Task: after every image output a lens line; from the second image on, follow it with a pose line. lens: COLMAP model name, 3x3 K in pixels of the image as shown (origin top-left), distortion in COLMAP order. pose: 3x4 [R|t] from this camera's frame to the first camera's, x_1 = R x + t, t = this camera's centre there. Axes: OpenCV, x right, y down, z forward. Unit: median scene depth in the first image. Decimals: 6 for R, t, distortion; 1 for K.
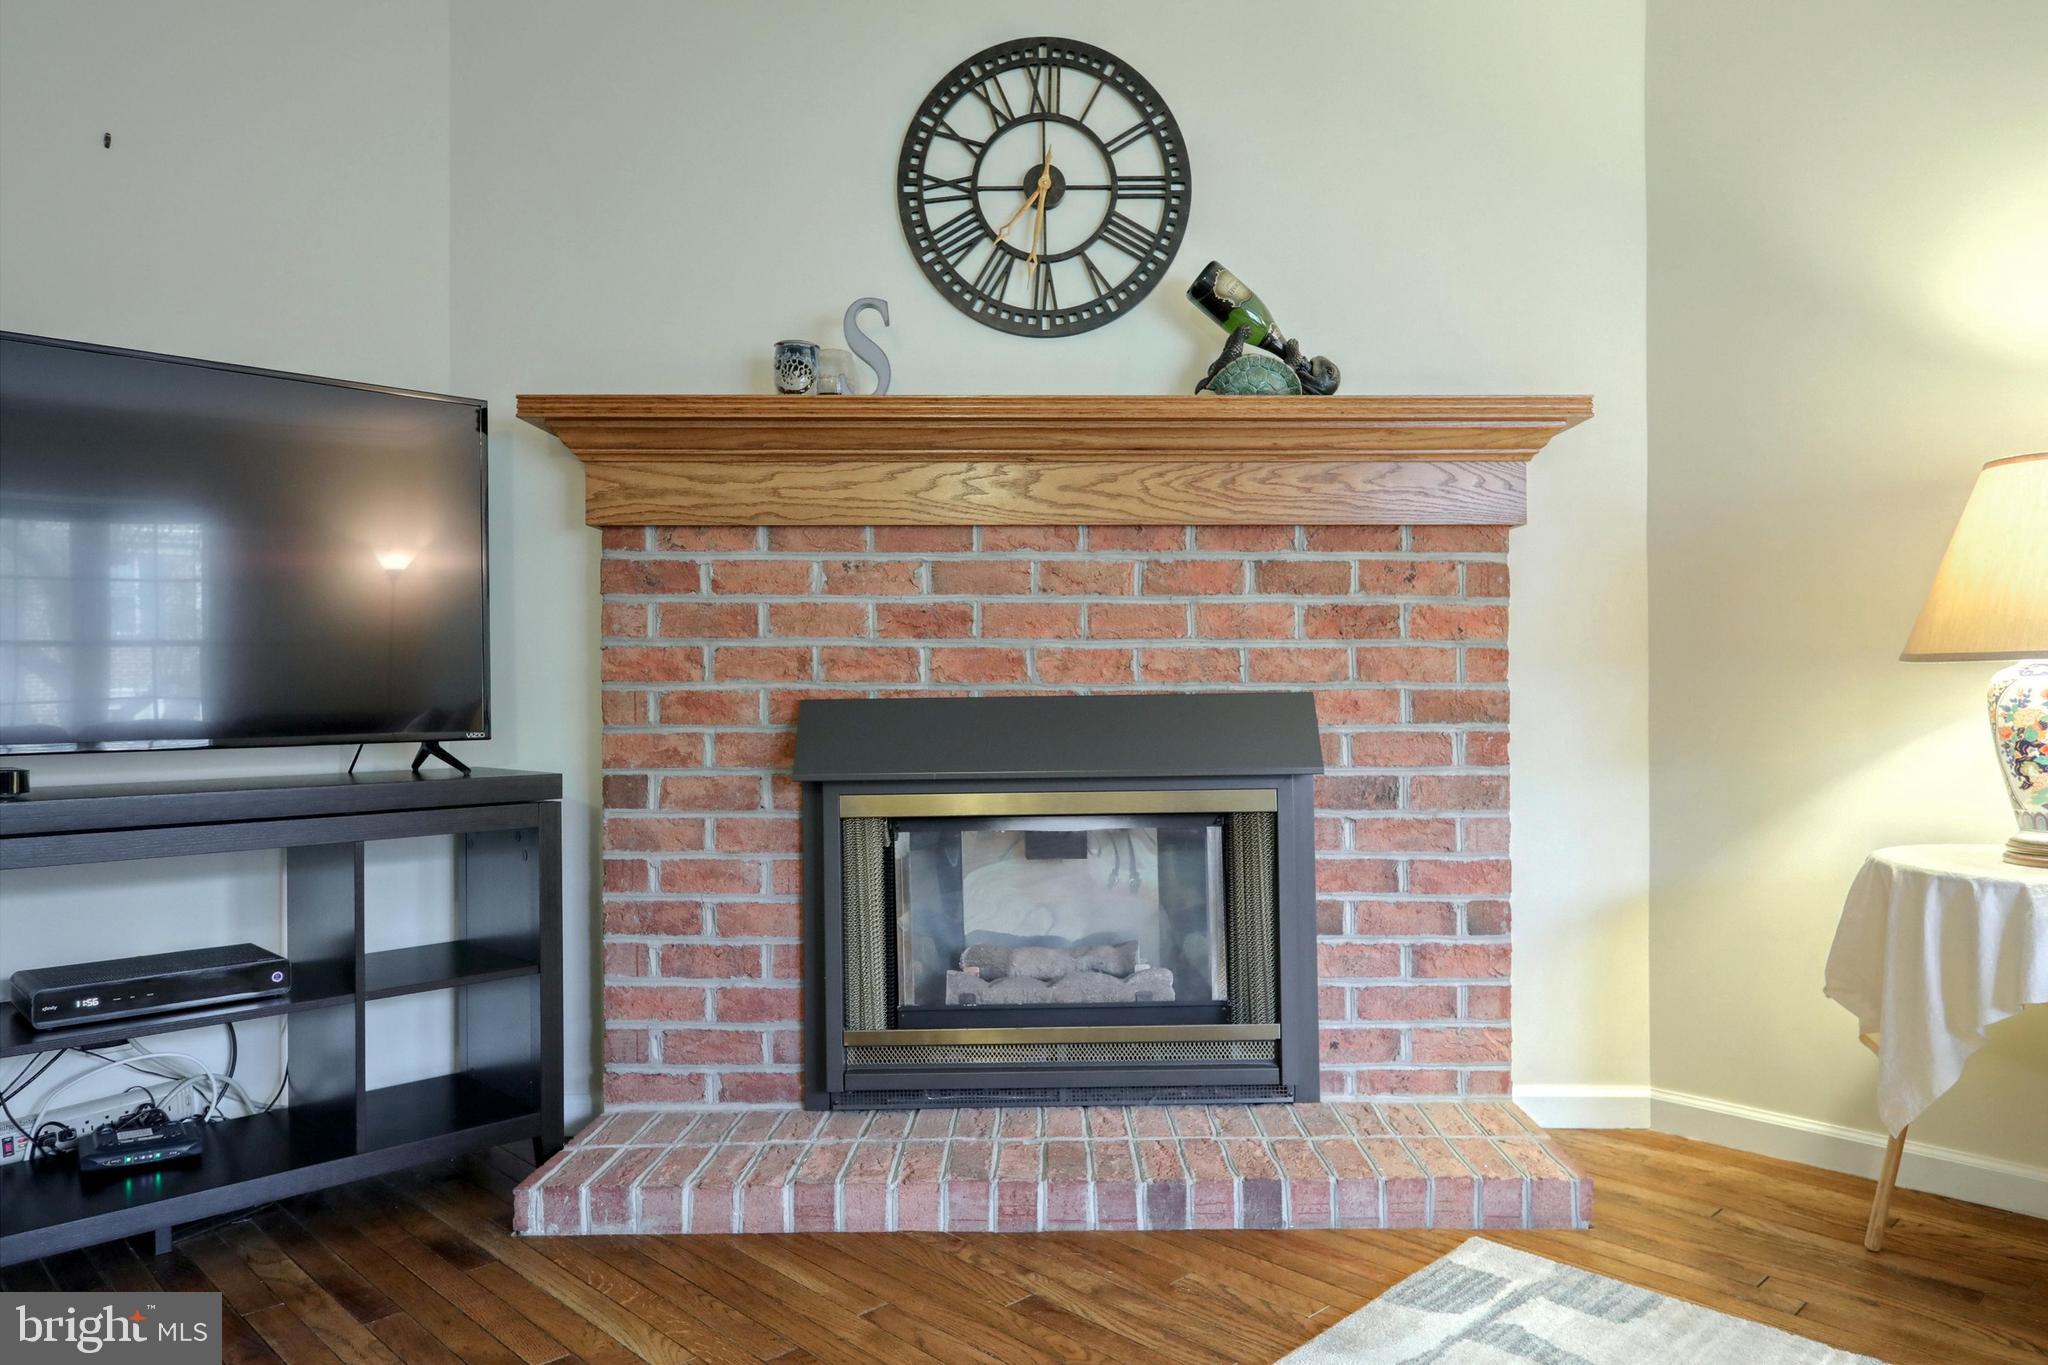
lens RADIAL K [[1467.8, 0, 1024.0], [0, 1467.8, 682.5], [0, 0, 1]] dist [-0.010908, -0.000874]
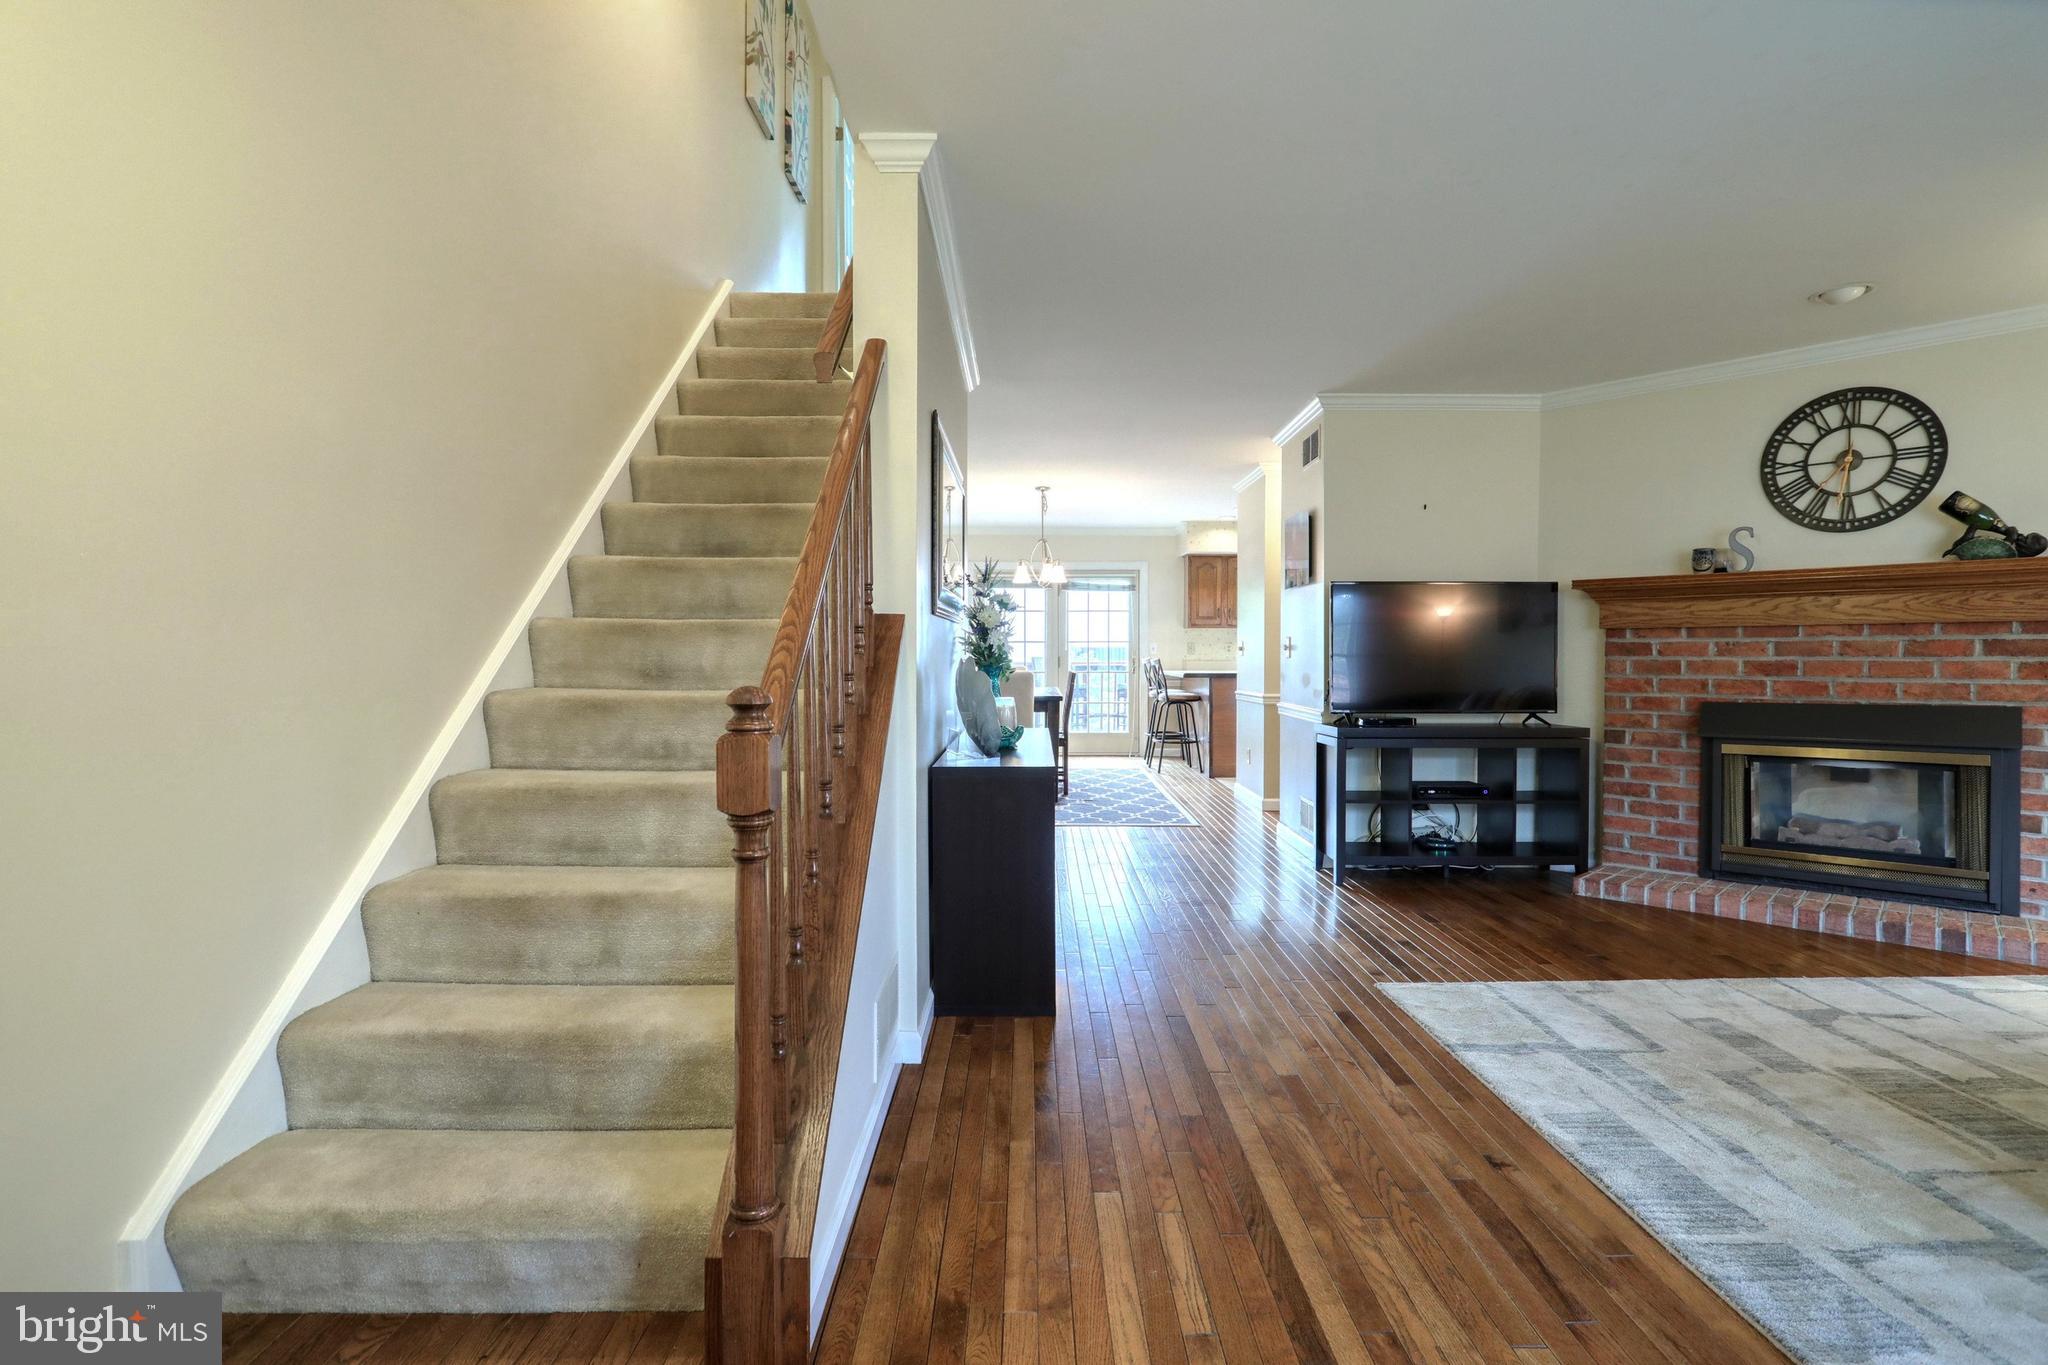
lens RADIAL K [[979.6, 0, 1017.1], [0, 979.6, 680.6], [0, 0, 1]] dist [0.002031, 0.001956]
pose [[0.730719, 0.021572, -0.682338, 0.112682], [-0.008453, 0.999710, 0.022553, -0.046833], [0.682627, -0.010712, 0.730689, -0.861420]]
